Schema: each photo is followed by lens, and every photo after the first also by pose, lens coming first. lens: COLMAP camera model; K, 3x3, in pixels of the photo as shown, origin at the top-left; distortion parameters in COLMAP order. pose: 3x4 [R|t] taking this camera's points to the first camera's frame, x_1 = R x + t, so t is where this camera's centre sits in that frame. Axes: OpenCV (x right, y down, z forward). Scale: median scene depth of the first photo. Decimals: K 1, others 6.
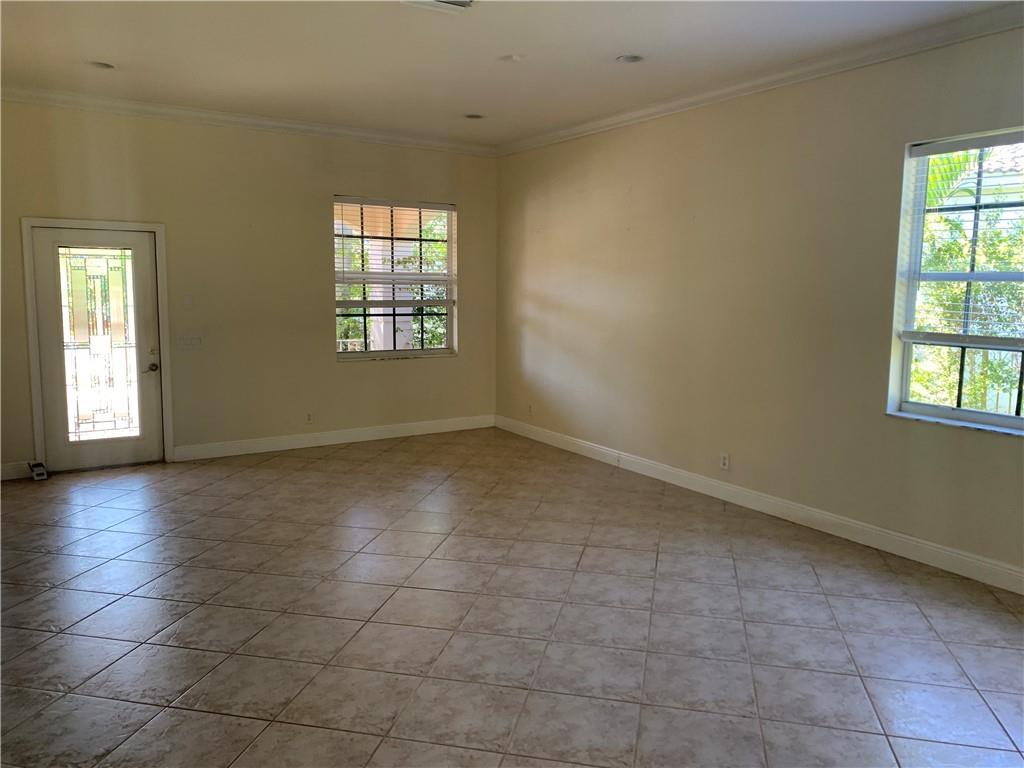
lens RADIAL K [[781.4, 0, 512.0], [0, 781.4, 384.0], [0, 0, 1]] dist [0.100957, -0.171460]
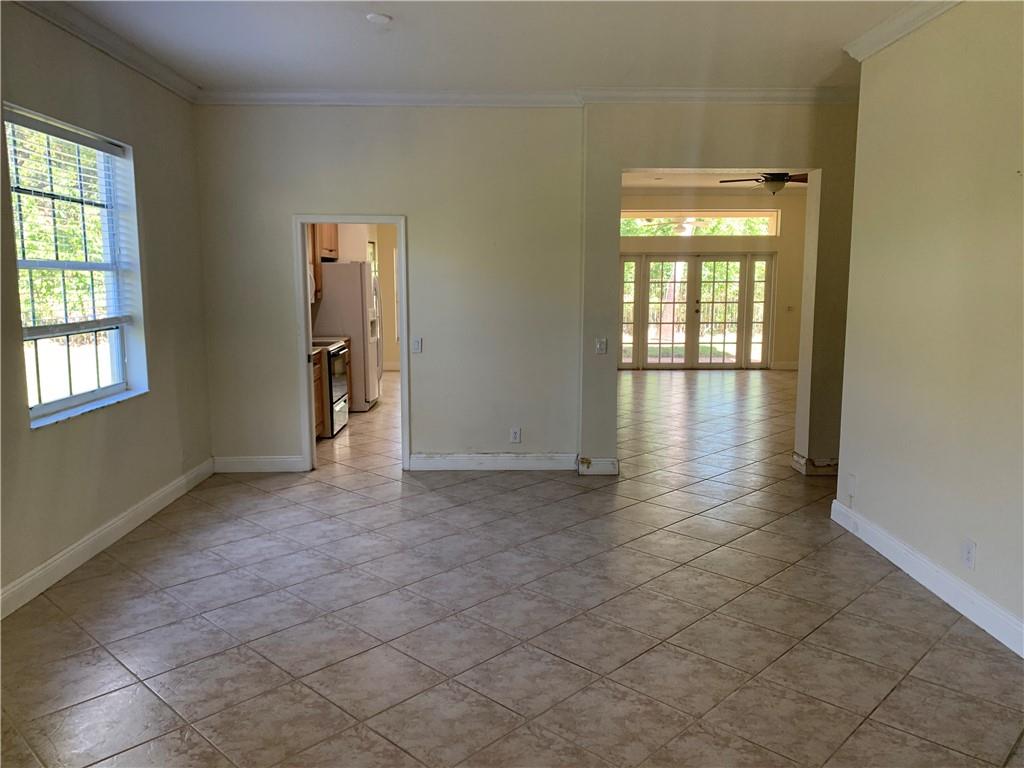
lens RADIAL K [[781.4, 0, 512.0], [0, 781.4, 384.0], [0, 0, 1]] dist [0.100957, -0.171460]
pose [[-0.855172, -0.080191, 0.512103, -0.457951], [0.058572, 0.966683, 0.249185, -0.224094], [-0.515024, 0.243091, -0.821984, 1.690927]]
